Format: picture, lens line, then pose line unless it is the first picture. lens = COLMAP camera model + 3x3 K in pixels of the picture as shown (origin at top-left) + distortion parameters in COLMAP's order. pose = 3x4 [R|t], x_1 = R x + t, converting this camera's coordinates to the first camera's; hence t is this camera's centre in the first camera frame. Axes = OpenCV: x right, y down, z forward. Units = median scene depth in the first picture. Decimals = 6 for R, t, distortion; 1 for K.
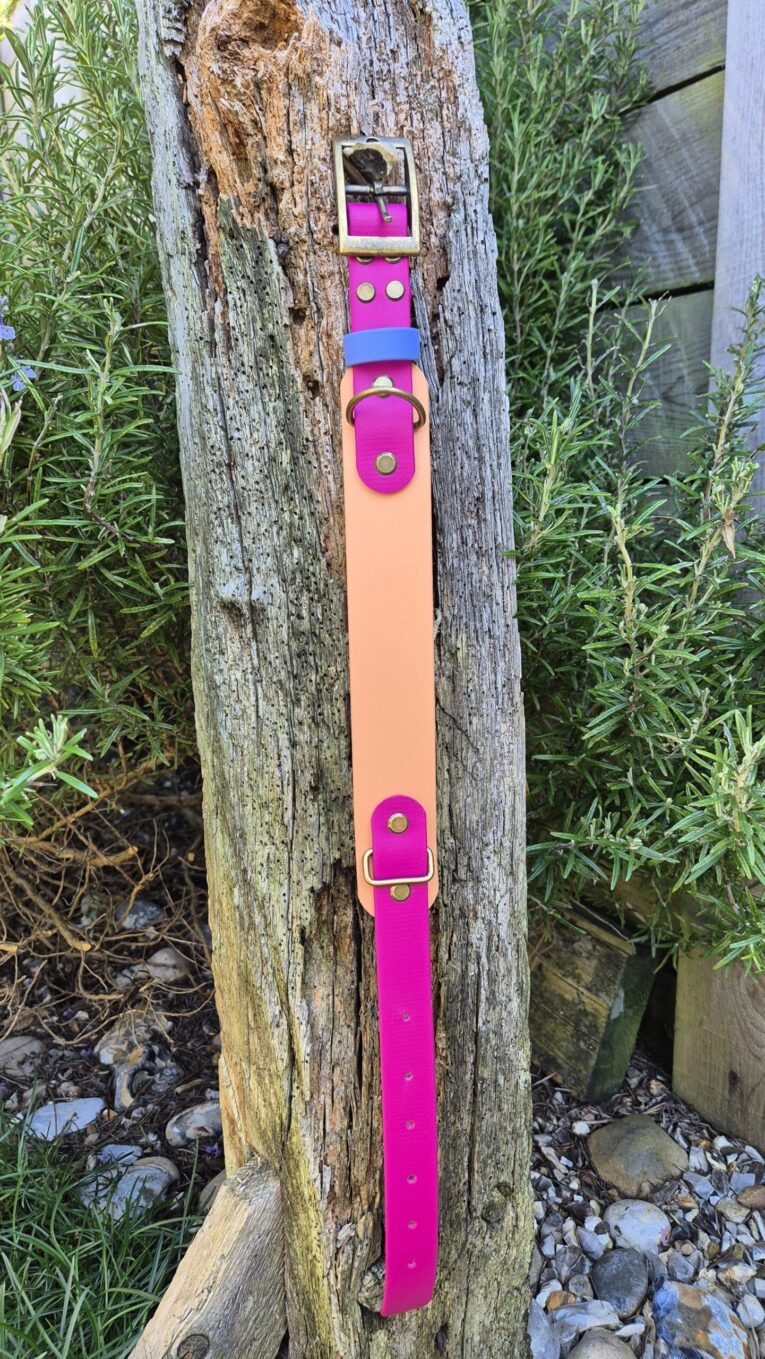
lens RADIAL K [[920.5, 0, 382.5], [0, 920.5, 679.5], [0, 0, 1]] dist [0.044274, -0.050330]
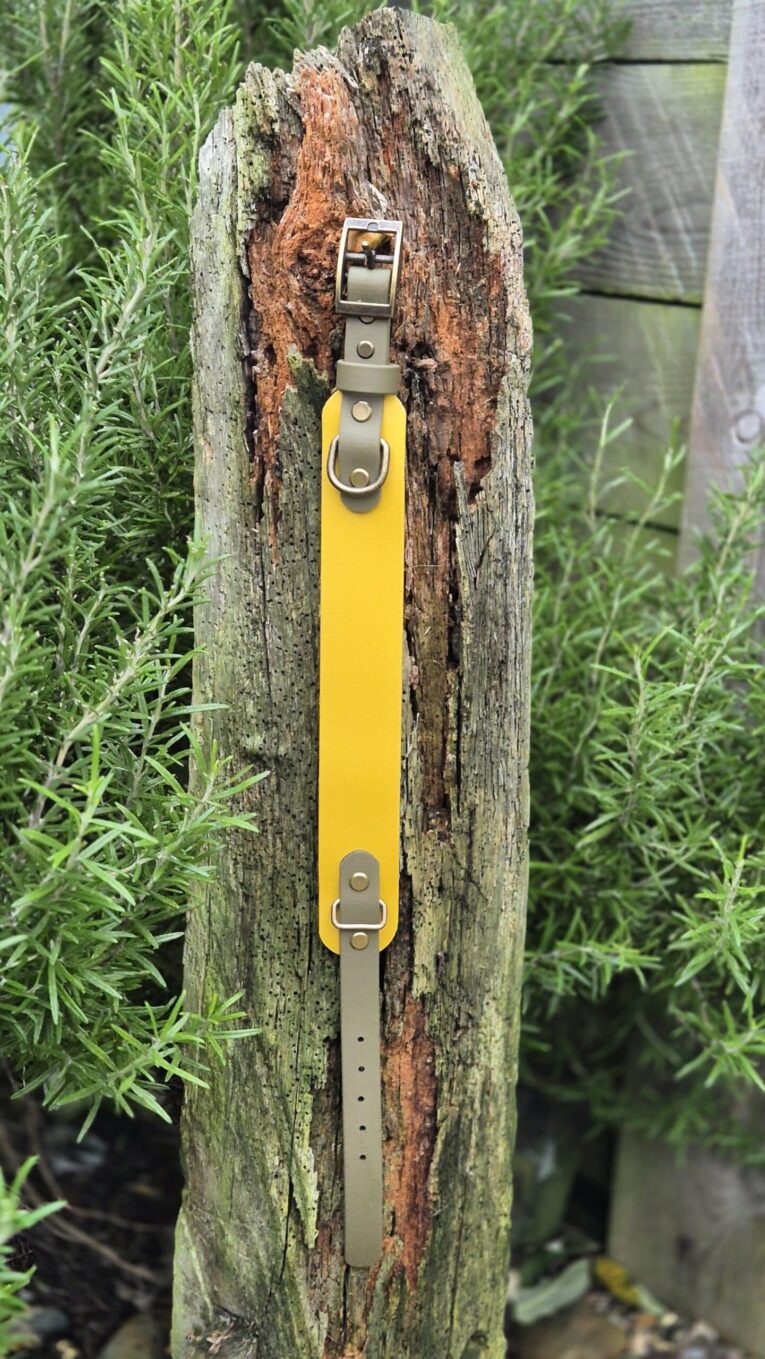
lens RADIAL K [[1639.2, 0, 382.5], [0, 1639.2, 679.5], [0, 0, 1]] dist [0.022670, -0.013924]
pose [[0.980434, 0.026256, 0.195088, -0.370109], [-0.032663, 0.999025, 0.029700, -0.217266], [-0.194118, -0.035491, 0.980336, -0.743300]]
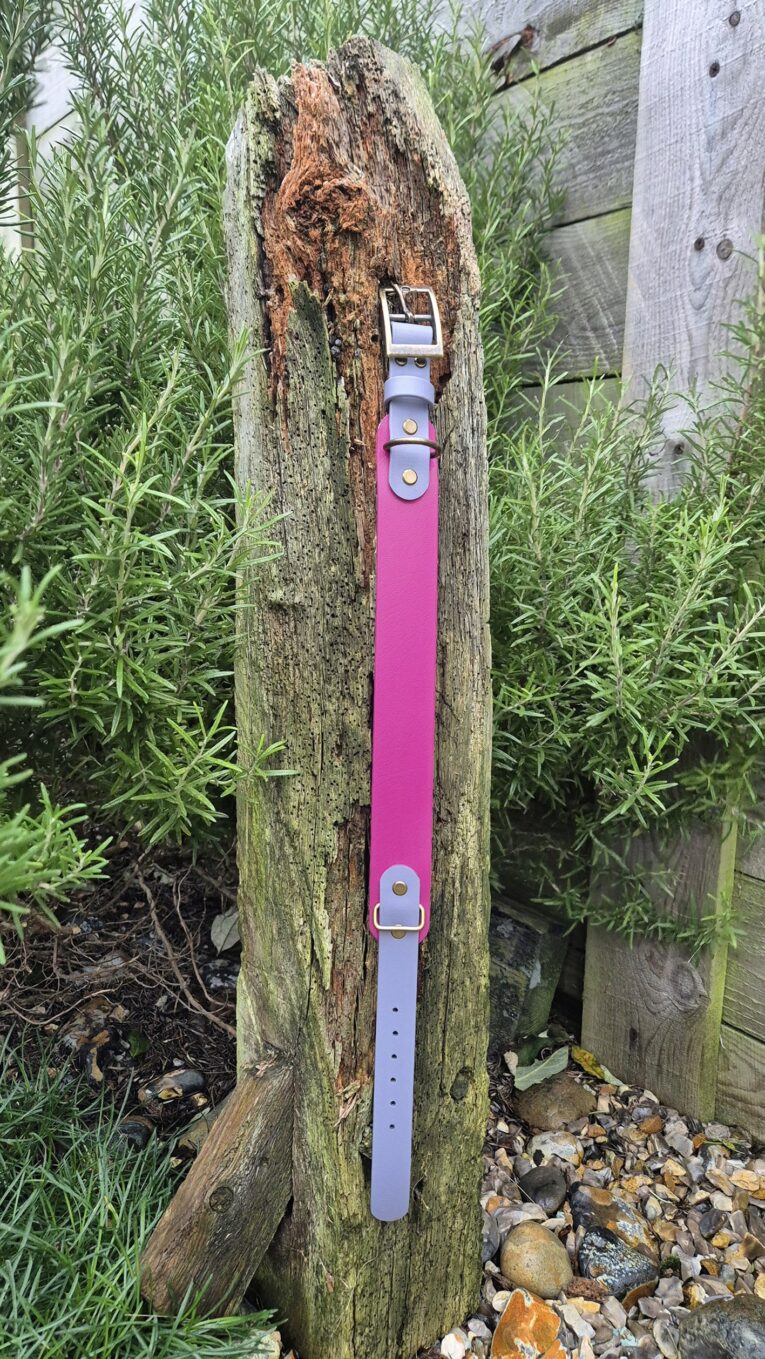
lens RADIAL K [[920.5, 0, 382.5], [0, 920.5, 679.5], [0, 0, 1]] dist [0.044274, -0.050330]
pose [[0.993873, 0.022900, 0.108132, -0.153563], [-0.017680, 0.998643, -0.048988, 0.084280], [-0.109107, 0.046776, 0.992929, -0.317487]]
